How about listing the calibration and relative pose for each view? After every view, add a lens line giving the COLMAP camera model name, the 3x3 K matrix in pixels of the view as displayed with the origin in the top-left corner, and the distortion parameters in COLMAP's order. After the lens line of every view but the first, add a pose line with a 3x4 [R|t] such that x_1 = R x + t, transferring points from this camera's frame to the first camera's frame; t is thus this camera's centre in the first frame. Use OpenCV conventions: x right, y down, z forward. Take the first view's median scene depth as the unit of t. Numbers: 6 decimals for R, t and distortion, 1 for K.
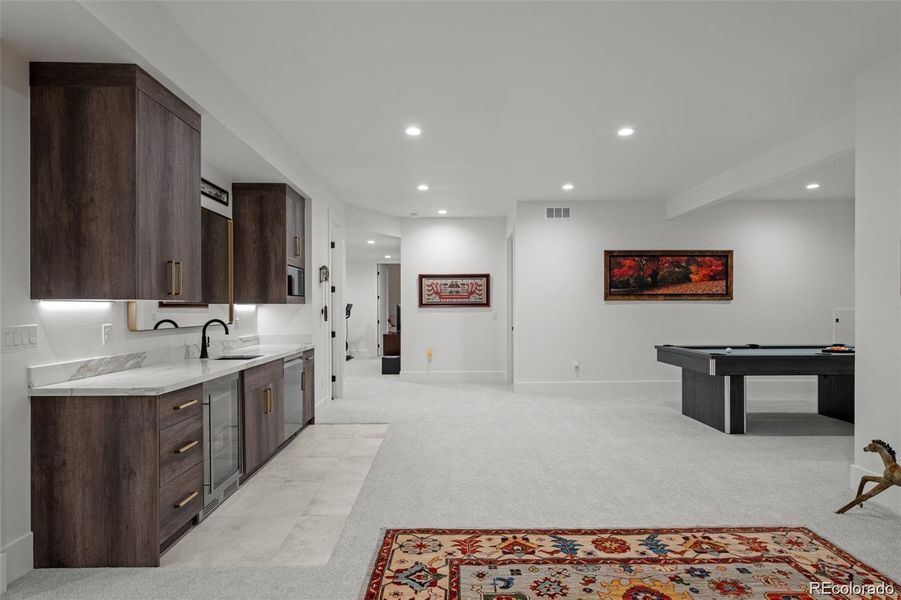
lens RADIAL K [[485.9, 0, 438.1], [0, 485.9, 311.2], [0, 0, 1]] dist [0.001006, 0.001742]
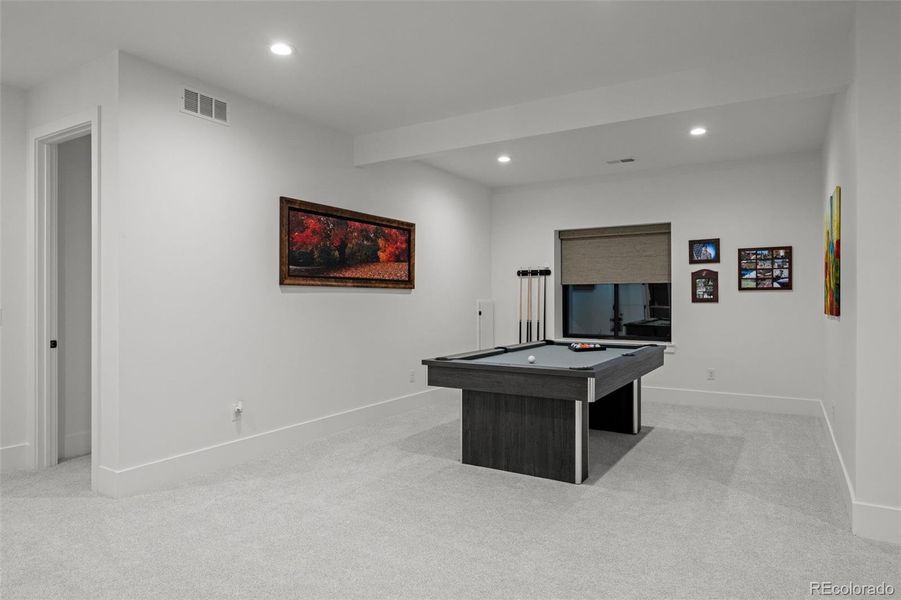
lens RADIAL K [[549.5, 0, 450.5], [0, 549.5, 300.0], [0, 0, 1]] dist [0.004293, 0.002207]
pose [[0.519137, 0.002535, 0.854687, -0.102350], [0.003682, 0.999980, -0.005203, -0.000951], [-0.854683, 0.005848, 0.519118, 0.501576]]
